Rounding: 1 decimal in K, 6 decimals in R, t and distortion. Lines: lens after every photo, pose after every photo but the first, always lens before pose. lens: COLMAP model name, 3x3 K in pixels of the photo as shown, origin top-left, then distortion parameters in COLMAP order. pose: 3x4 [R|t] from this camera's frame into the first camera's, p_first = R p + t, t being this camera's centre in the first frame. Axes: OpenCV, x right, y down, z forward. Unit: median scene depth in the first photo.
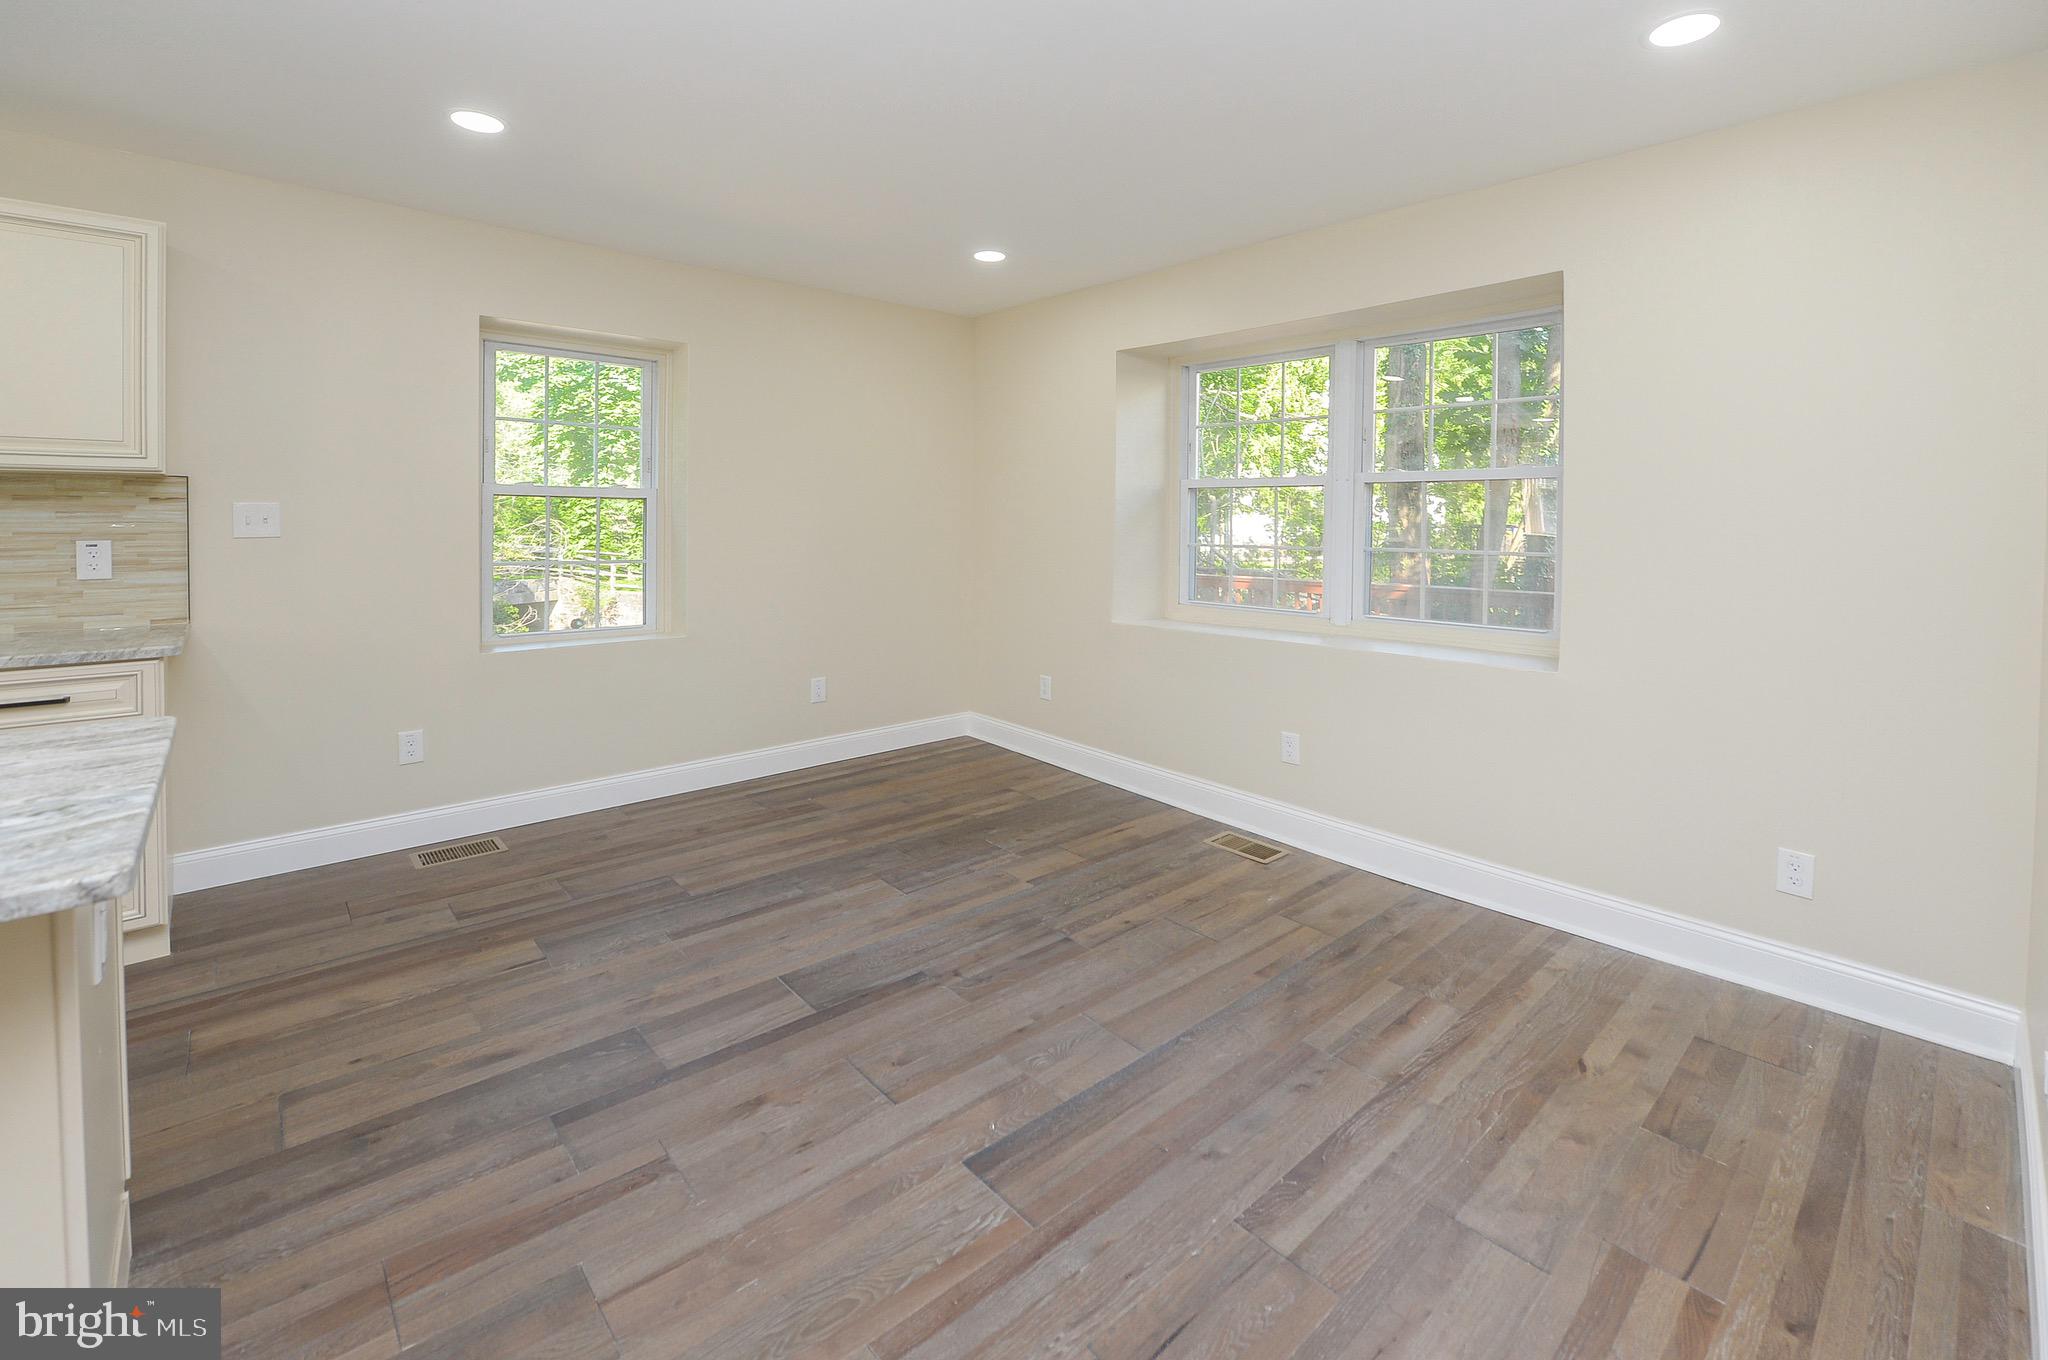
lens RADIAL K [[892.3, 0, 1015.9], [0, 892.3, 524.6], [0, 0, 1]] dist [-0.021346, 0.000102]
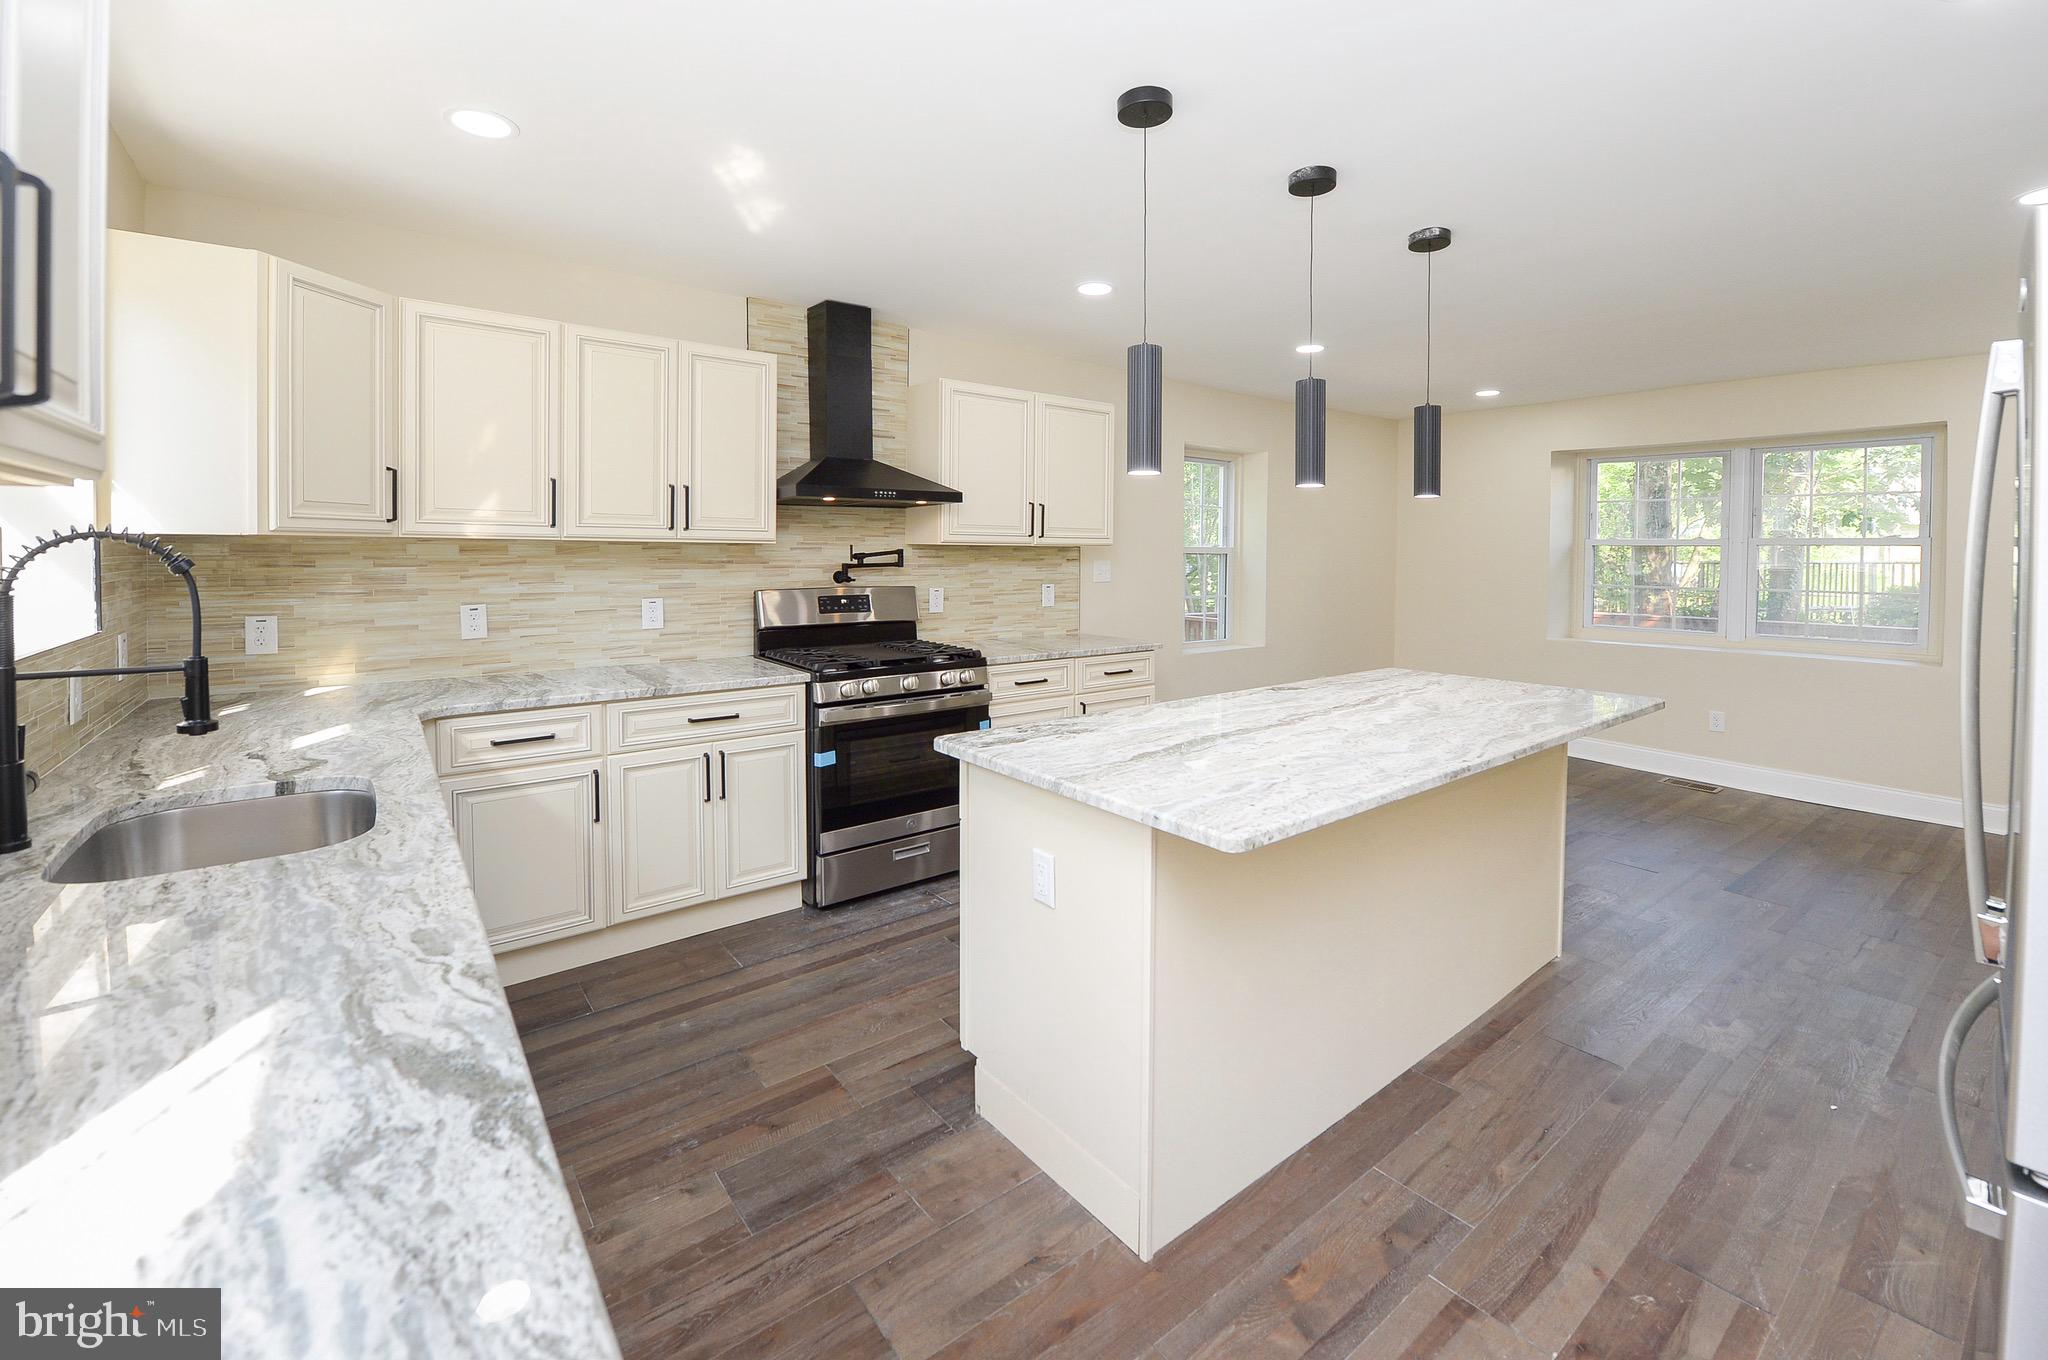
lens RADIAL K [[838.4, 0, 1015.4], [0, 838.4, 561.1], [0, 0, 1]] dist [-0.002337, -0.006873]
pose [[0.995062, 0.001809, -0.099241, -0.865554], [-0.001327, 0.999987, 0.004919, -0.032654], [0.099249, -0.004763, 0.995051, -0.613810]]
